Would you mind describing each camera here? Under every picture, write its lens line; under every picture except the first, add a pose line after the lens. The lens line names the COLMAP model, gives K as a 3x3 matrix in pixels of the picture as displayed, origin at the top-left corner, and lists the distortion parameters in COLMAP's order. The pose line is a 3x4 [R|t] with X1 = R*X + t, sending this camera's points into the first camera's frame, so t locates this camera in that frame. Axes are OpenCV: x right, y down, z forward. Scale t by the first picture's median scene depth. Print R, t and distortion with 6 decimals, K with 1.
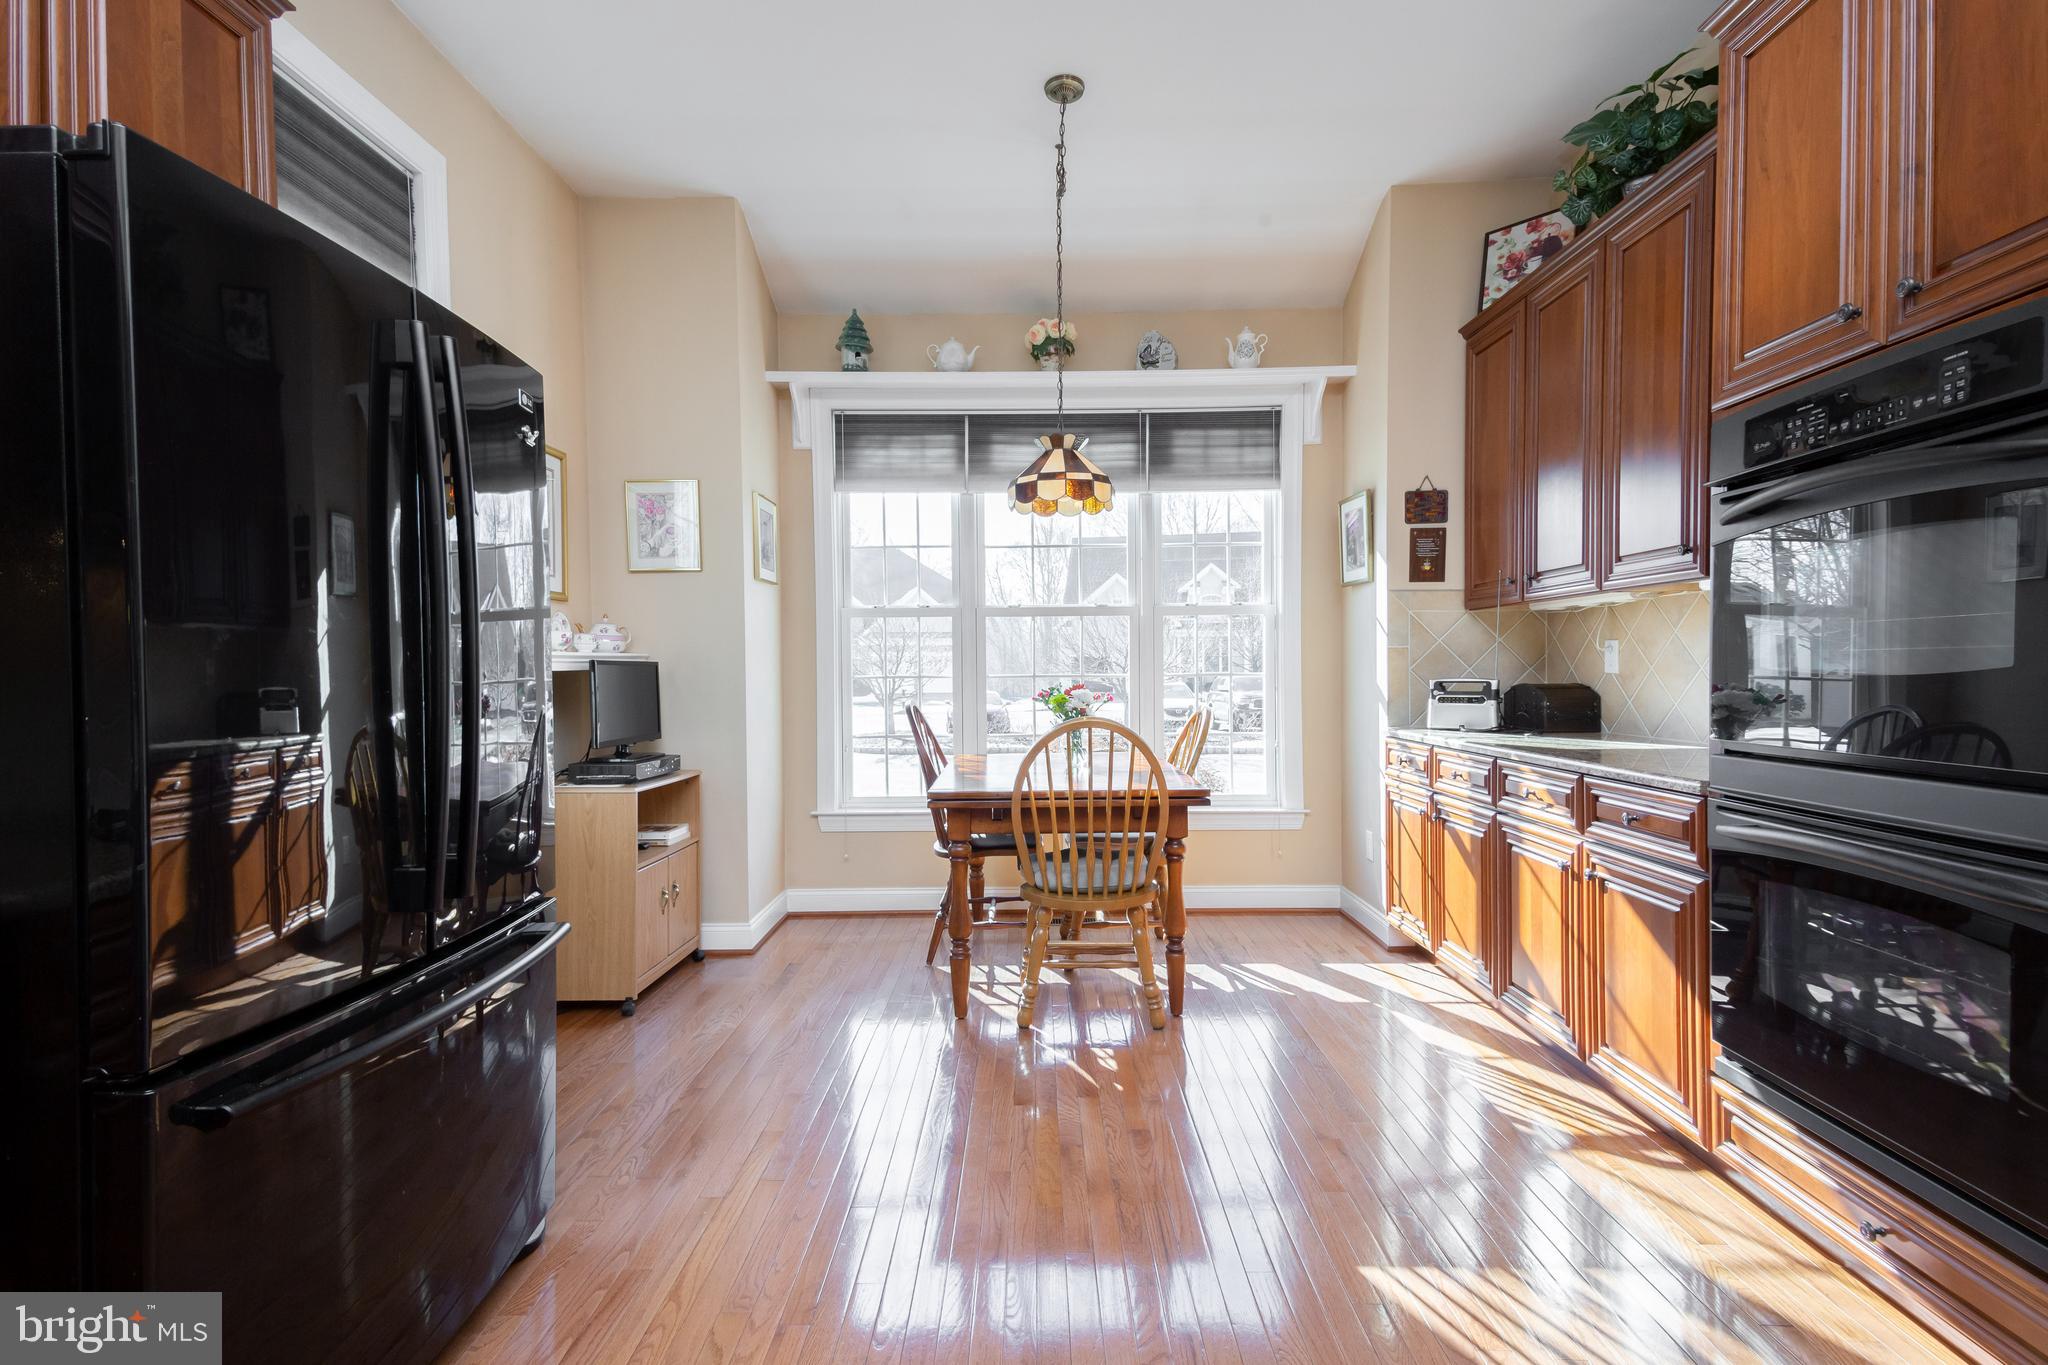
lens RADIAL K [[954.7, 0, 1004.5], [0, 954.7, 691.7], [0, 0, 1]] dist [0.054199, -0.013424]
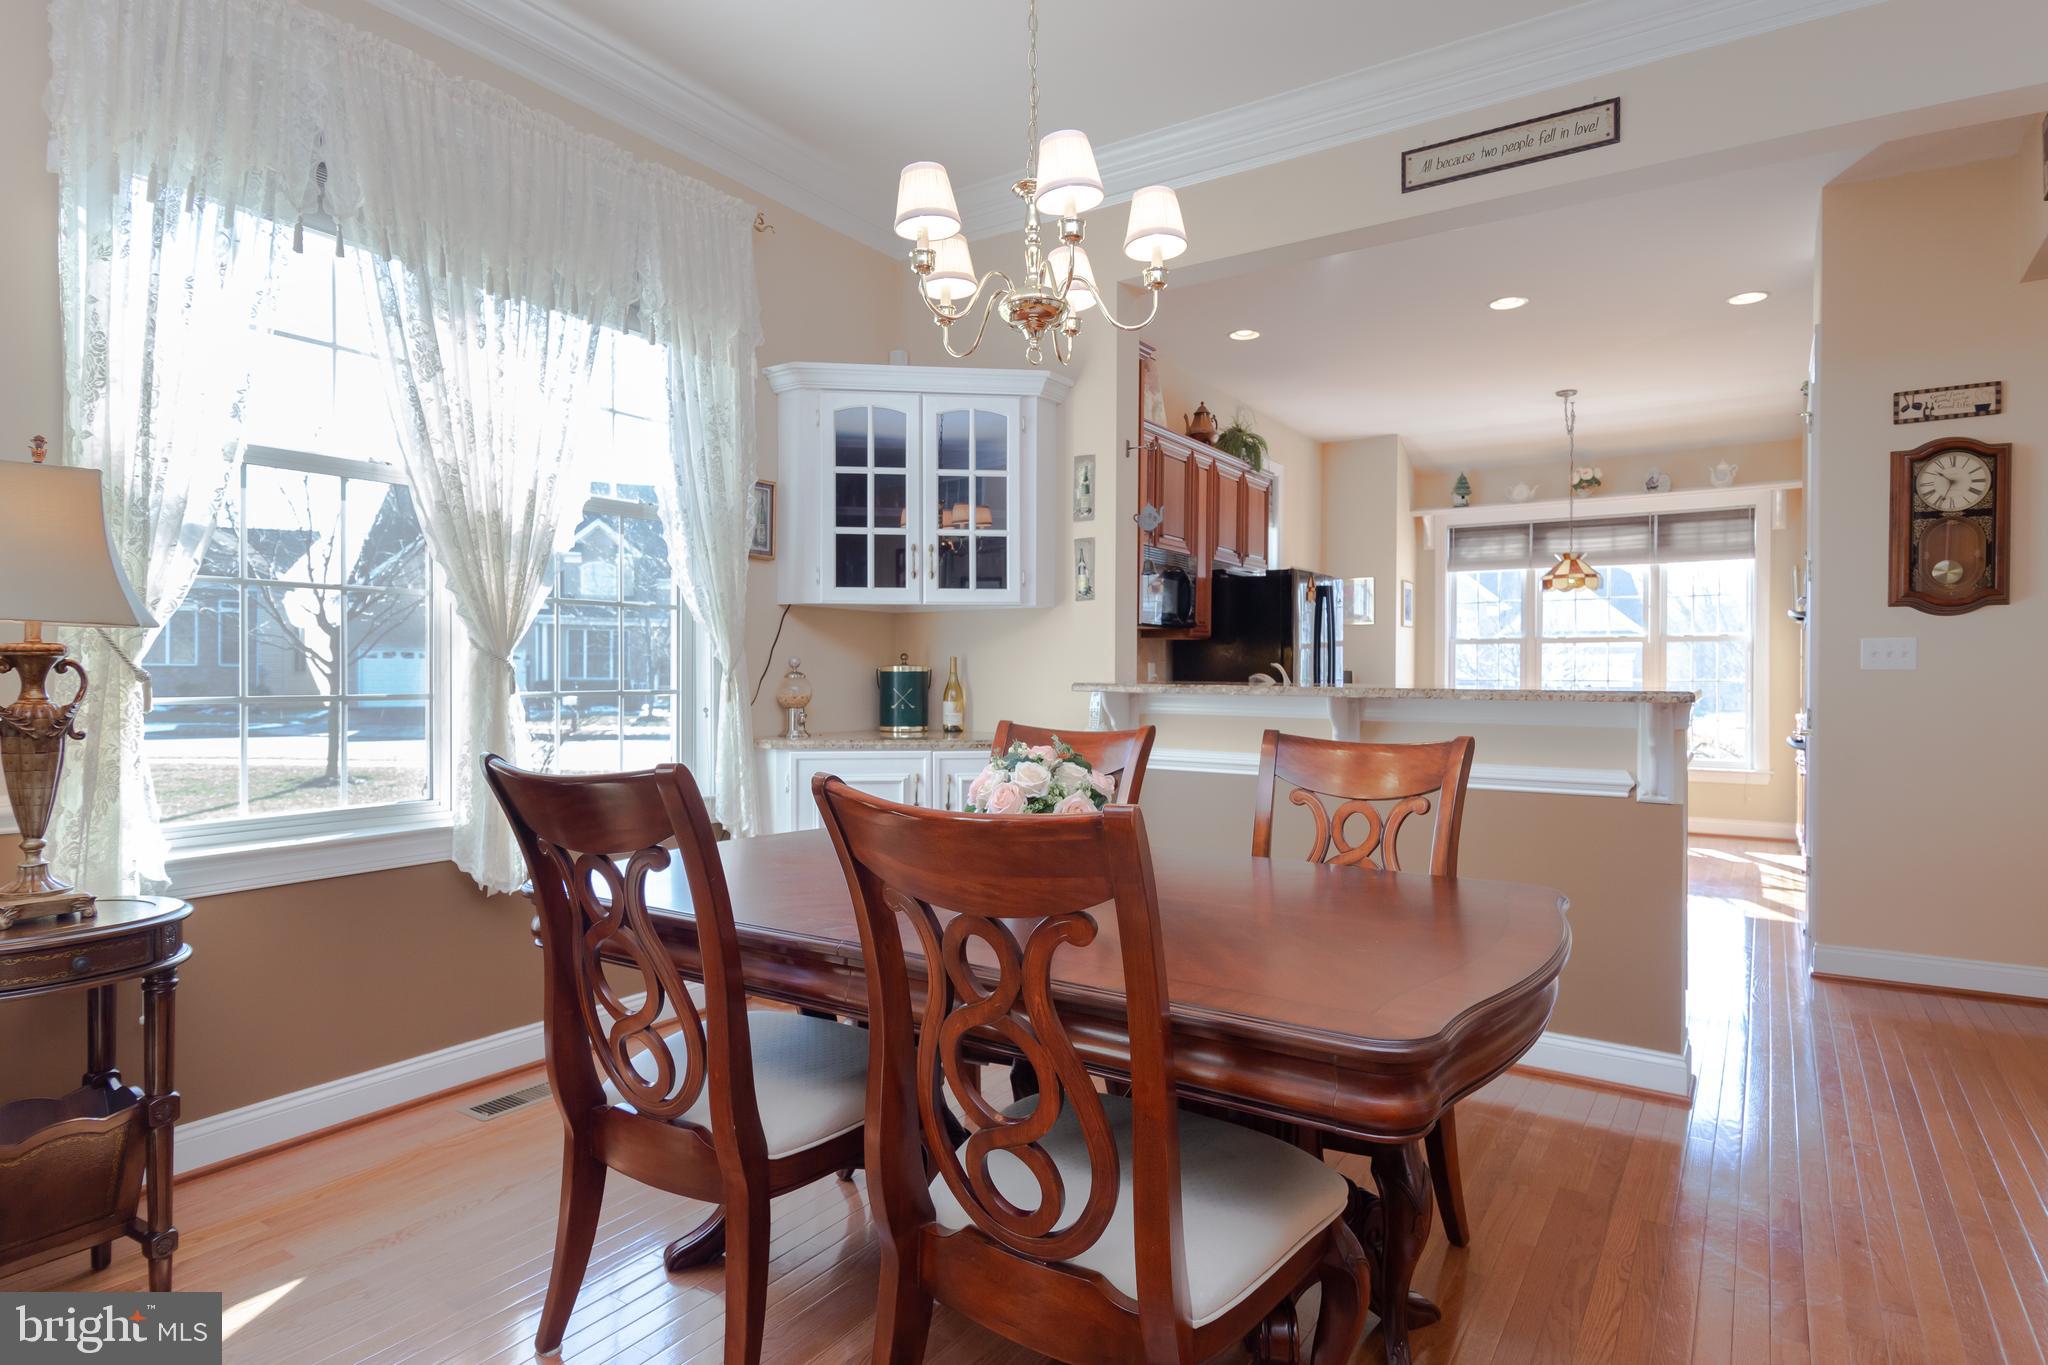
lens RADIAL K [[1143.2, 0, 1032.3], [0, 1143.2, 677.4], [0, 0, 1]] dist [0.022896, -0.006644]
pose [[0.853167, 0.014317, -0.521441, 0.277099], [-0.021307, 0.999745, -0.007414, 0.015164], [0.521202, 0.017436, 0.853255, -1.210199]]
